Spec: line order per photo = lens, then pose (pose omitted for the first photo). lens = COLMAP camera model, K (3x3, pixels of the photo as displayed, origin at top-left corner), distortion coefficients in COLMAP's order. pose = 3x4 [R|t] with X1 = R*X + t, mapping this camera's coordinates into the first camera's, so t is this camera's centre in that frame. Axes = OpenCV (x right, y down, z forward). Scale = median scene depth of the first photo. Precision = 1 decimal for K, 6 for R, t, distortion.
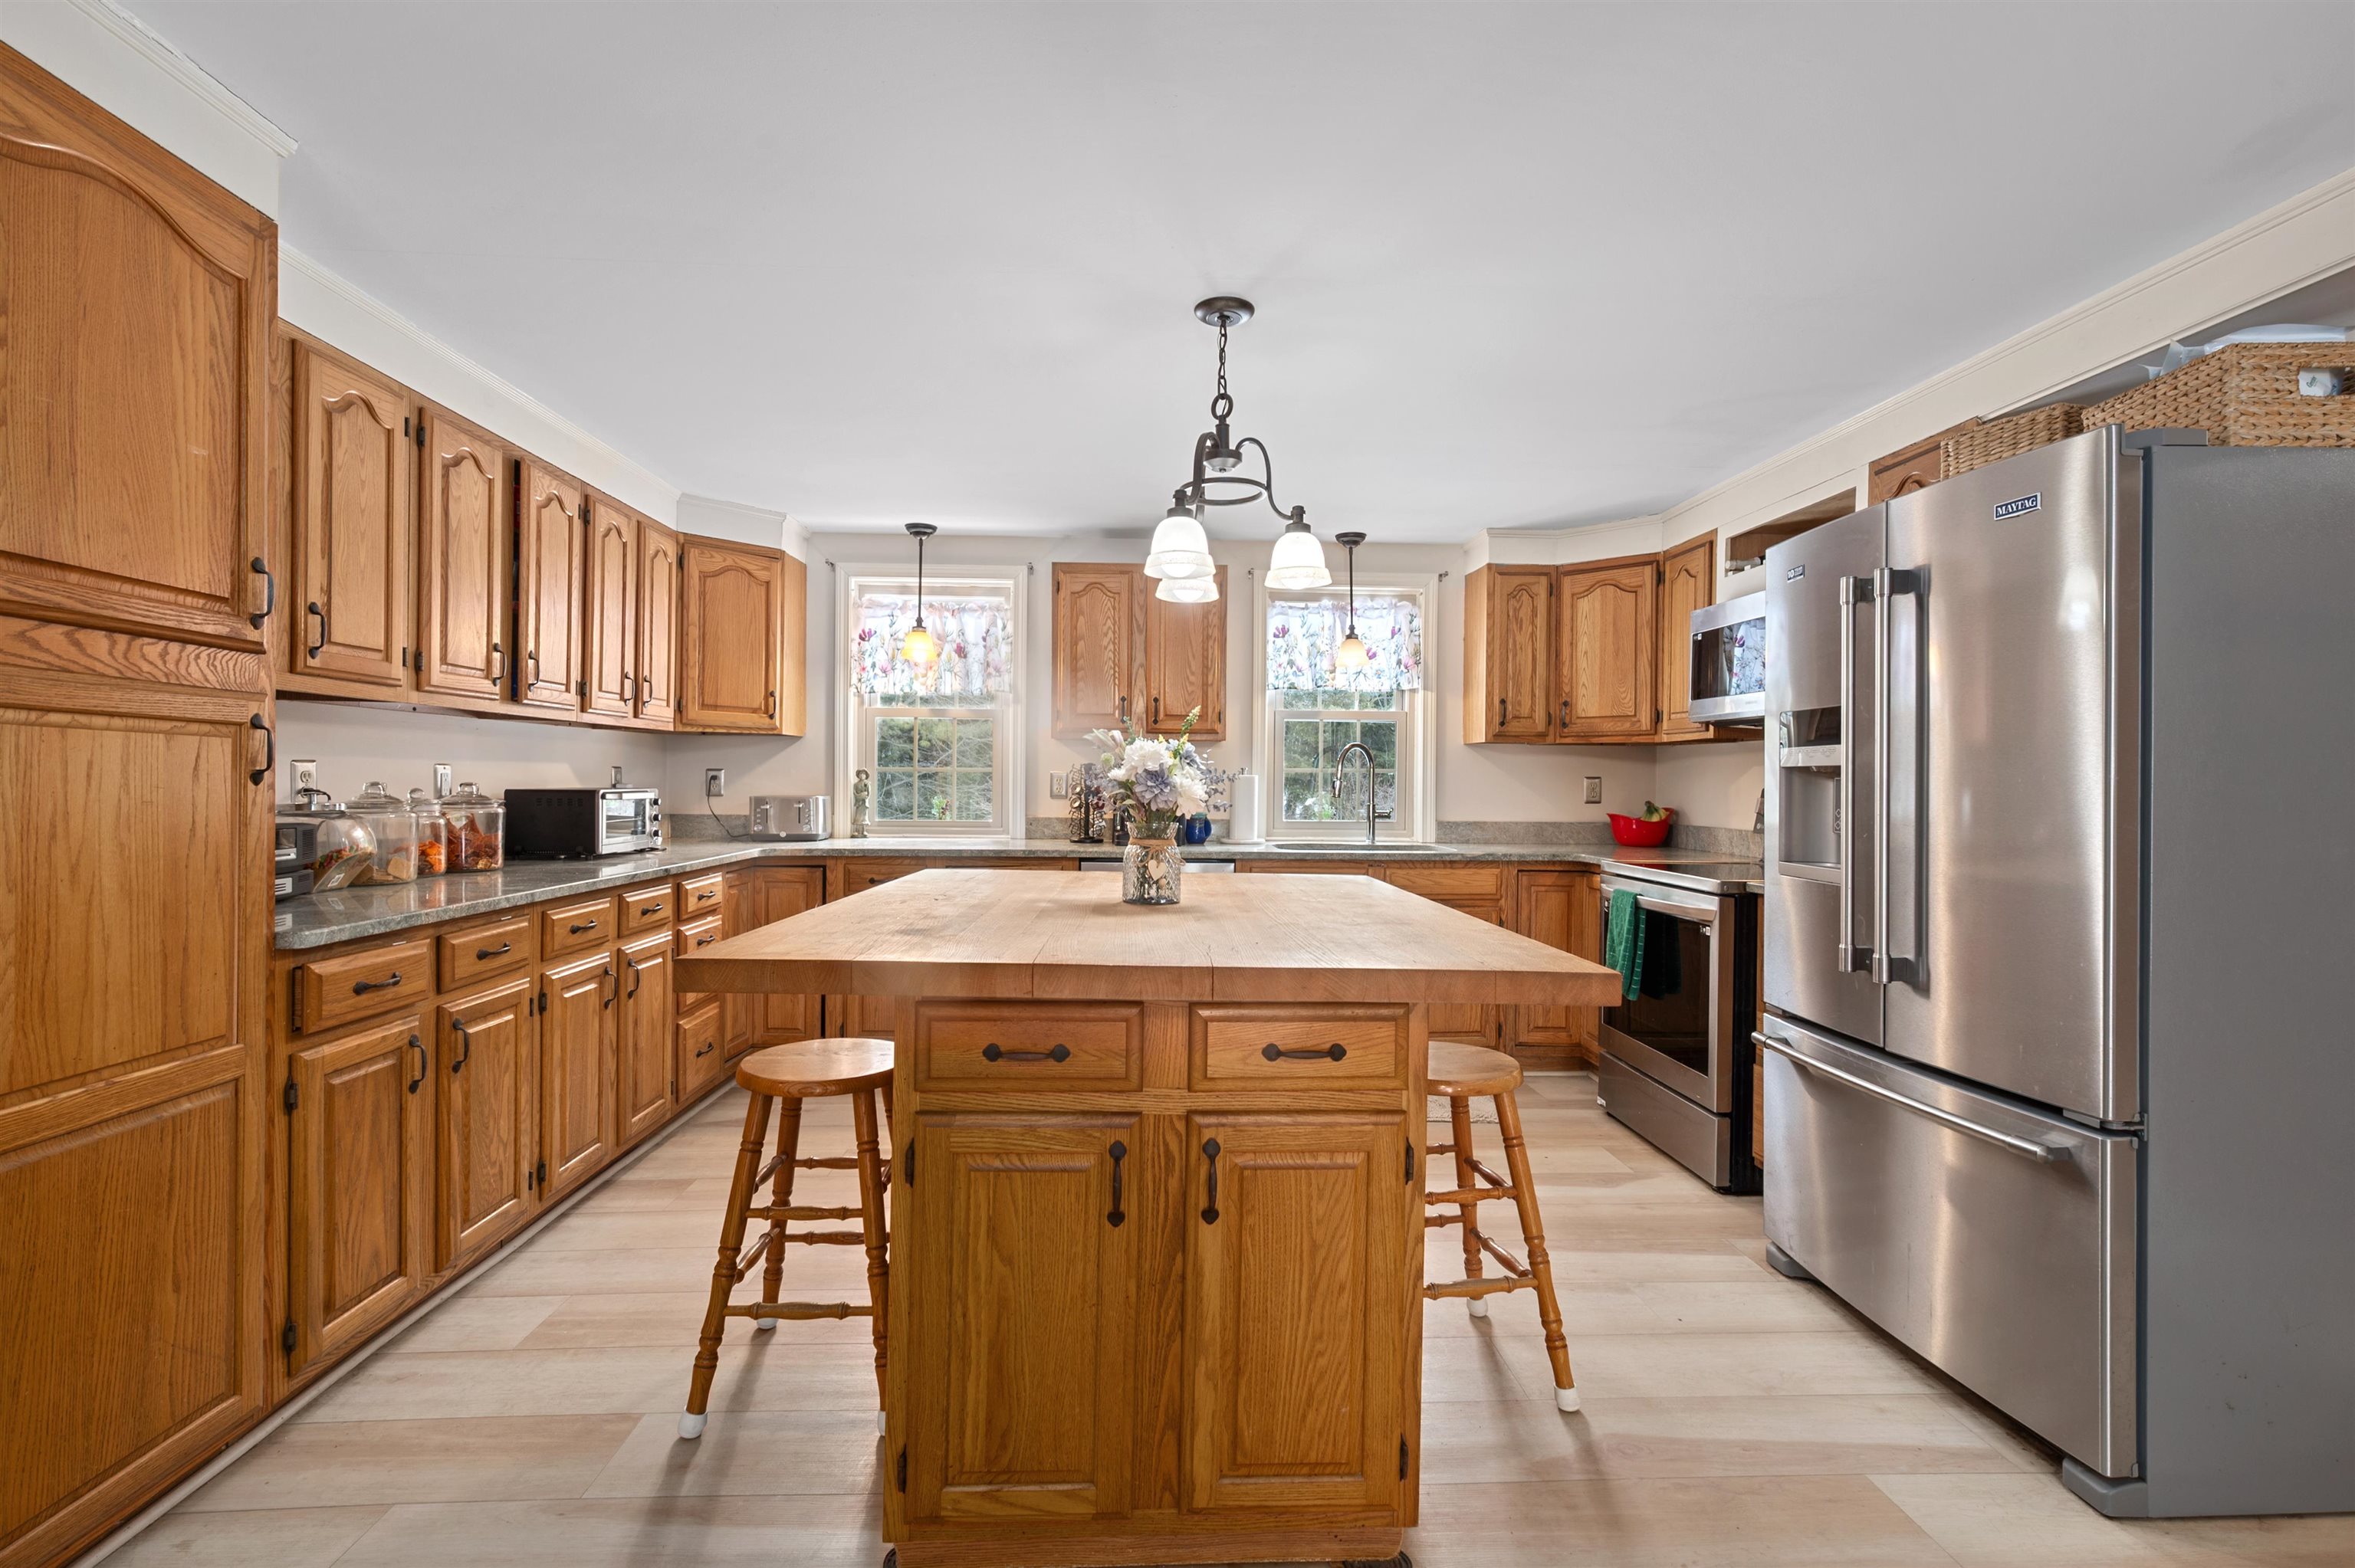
lens RADIAL K [[1018.8, 0, 1155.8], [0, 1018.8, 786.3], [0, 0, 1]] dist [0.001933, 0.000410]
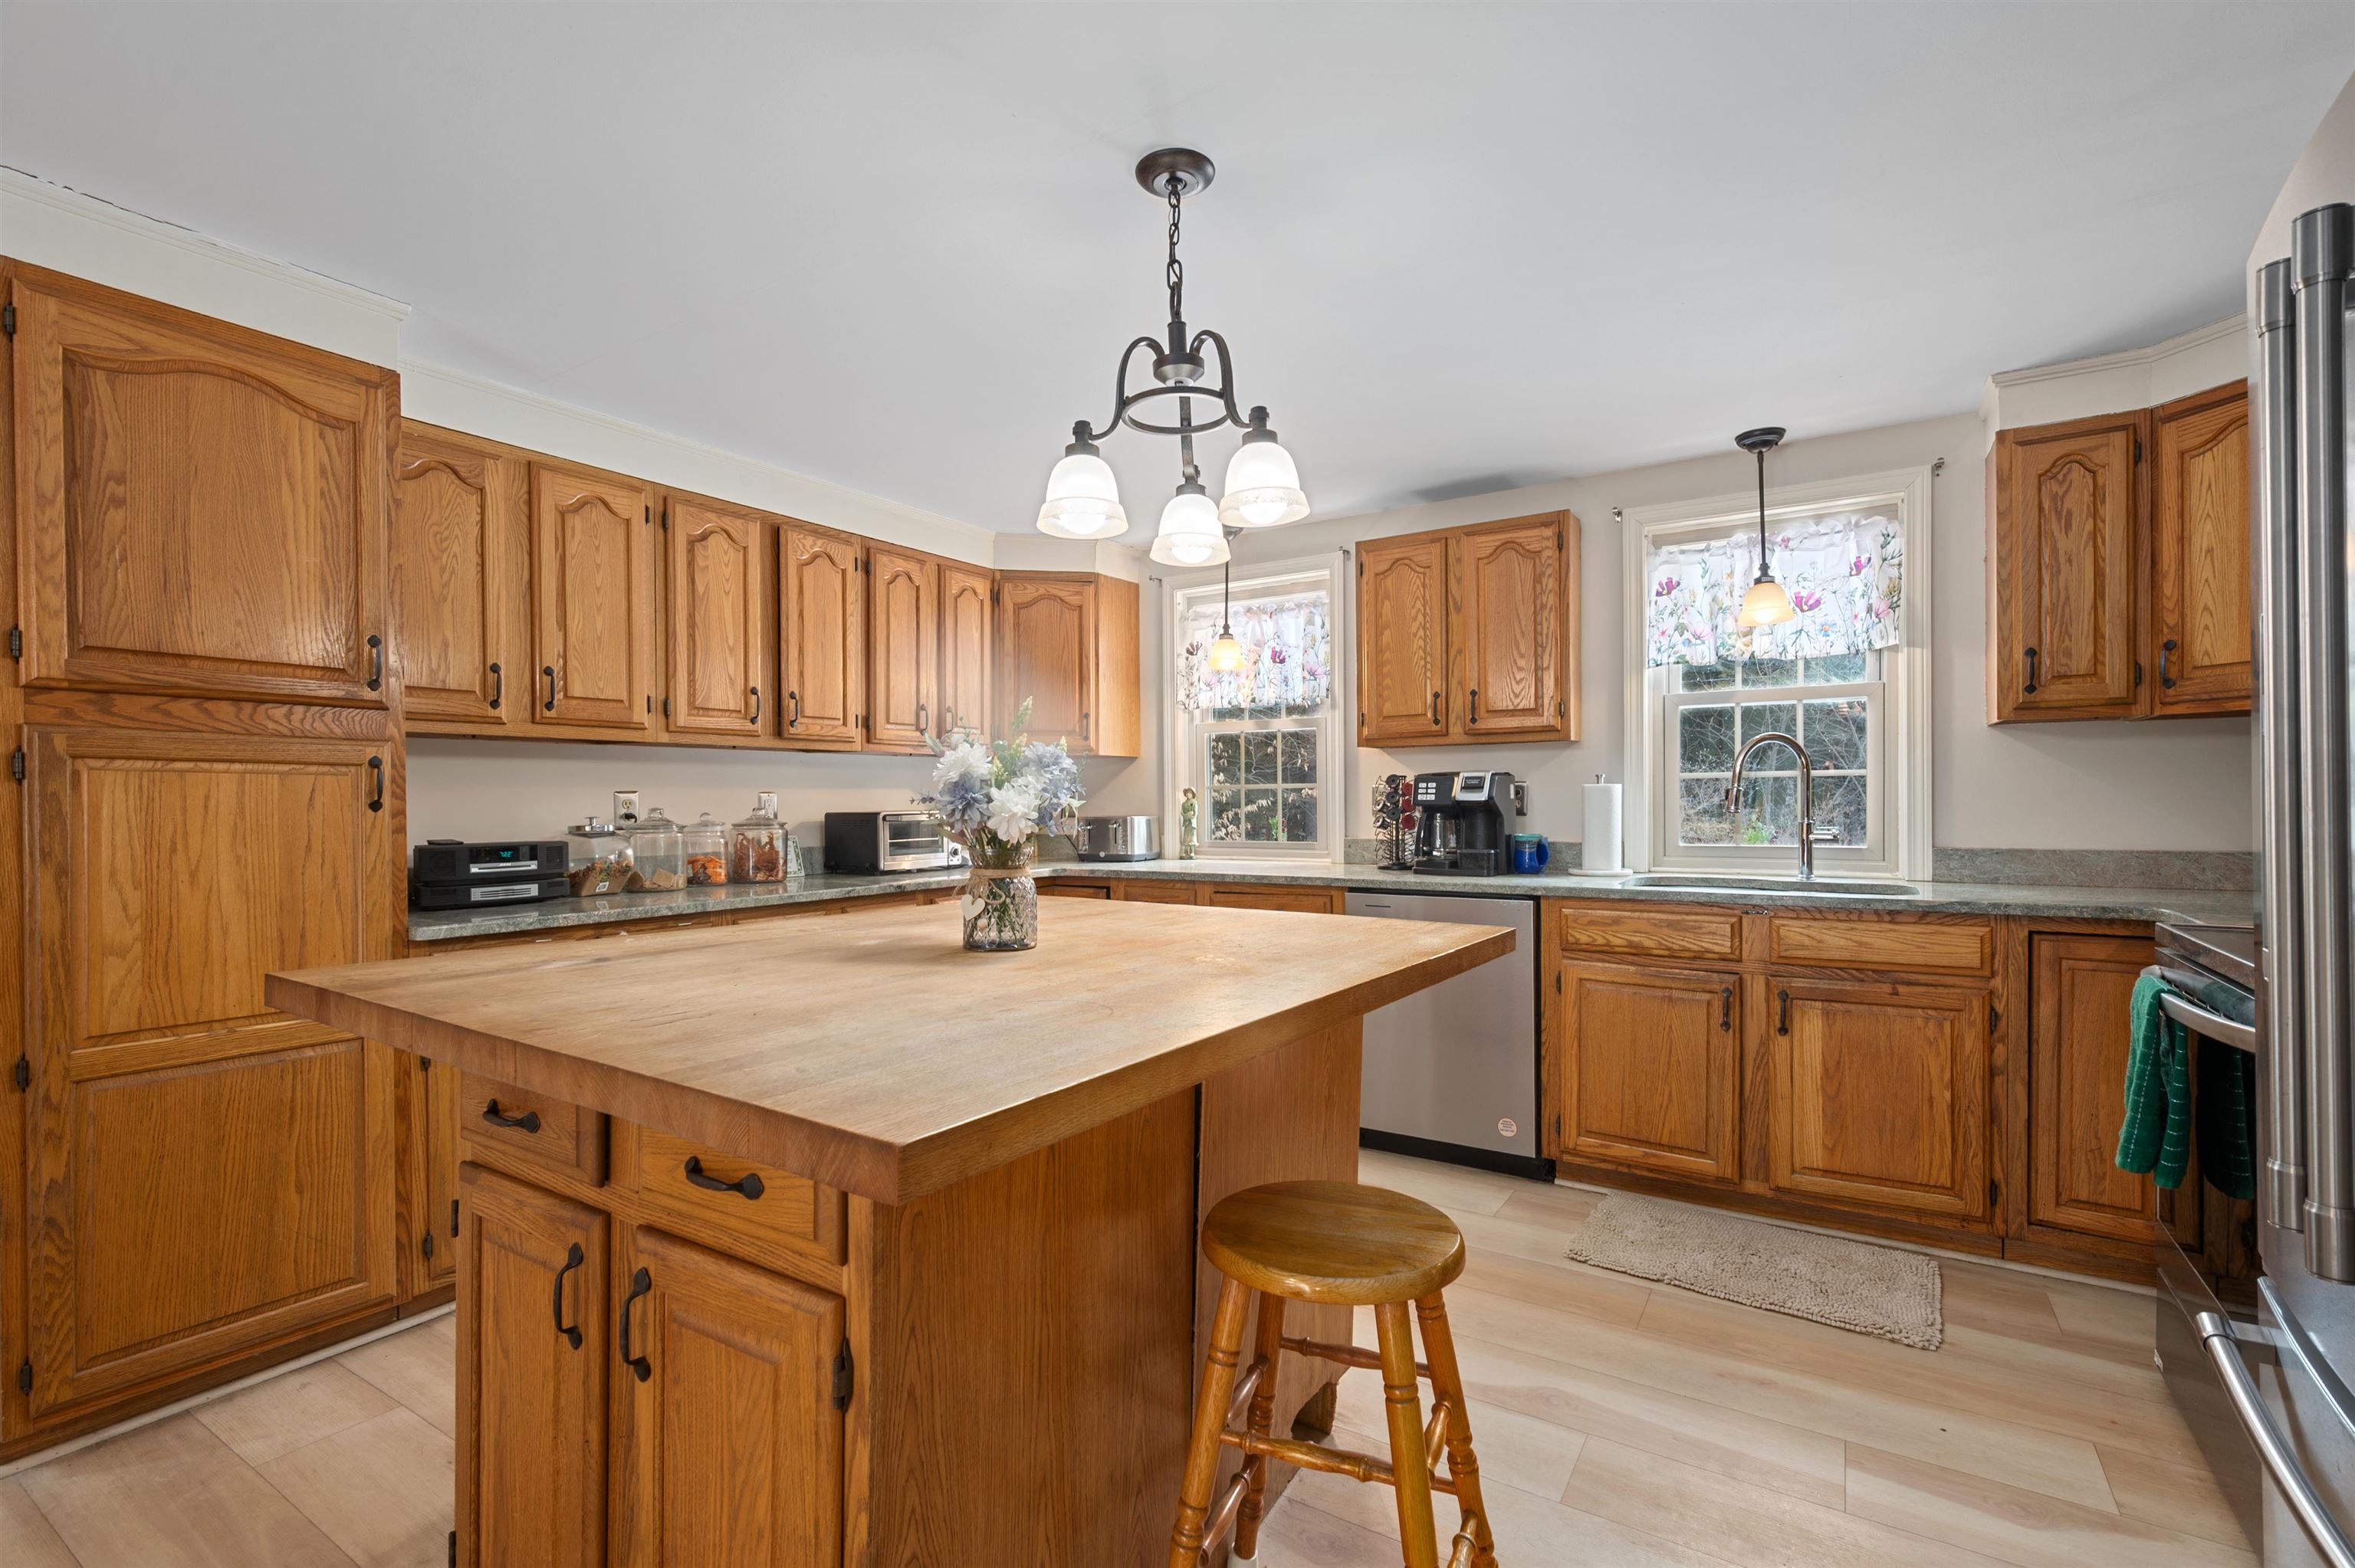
lens RADIAL K [[1032.7, 0, 1162.5], [0, 1032.7, 807.0], [0, 0, 1]] dist [0.000948, 0.000407]
pose [[0.819243, -0.012644, -0.573306, 0.438558], [0.013363, 0.999906, -0.002957, 0.006388], [0.573290, -0.005239, 0.819336, 0.322064]]
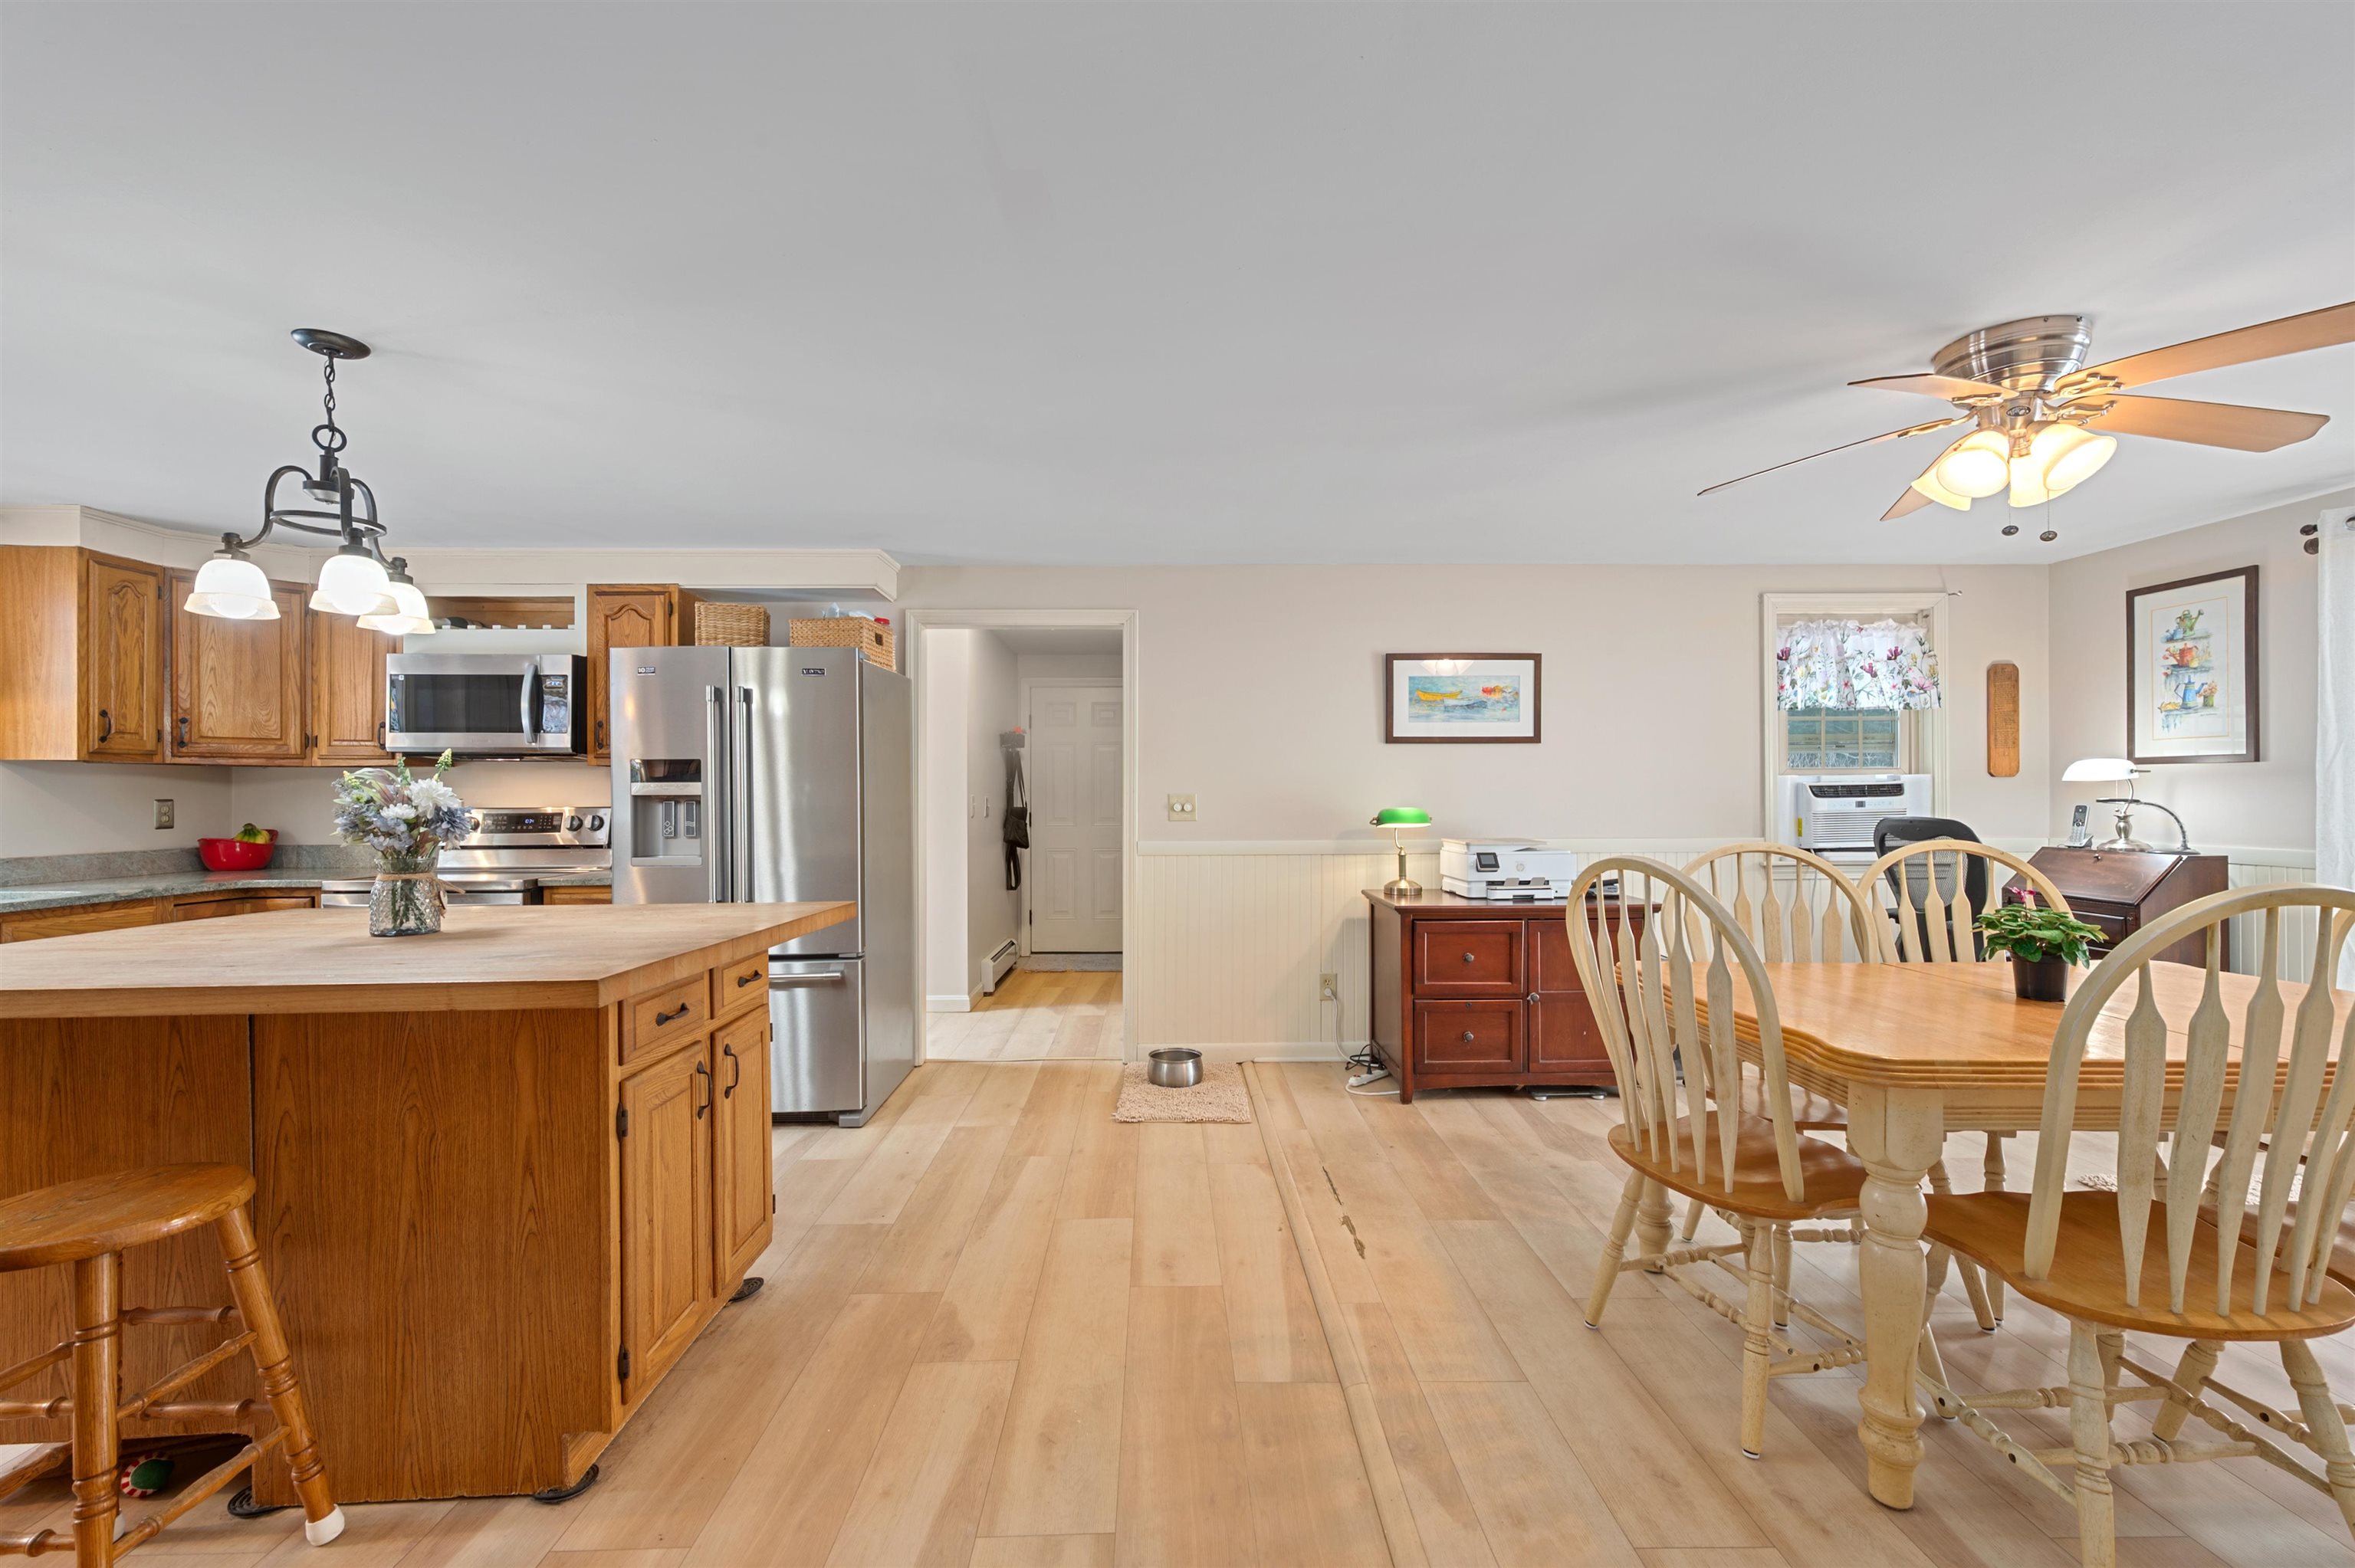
lens RADIAL K [[1018.8, 0, 1157.2], [0, 1018.8, 785.6], [0, 0, 1]] dist [0.001933, 0.000410]
pose [[0.044484, -0.000843, 0.999010, -0.773621], [0.009319, 0.999956, 0.000429, -0.024155], [-0.998967, 0.009291, 0.044490, 0.135040]]
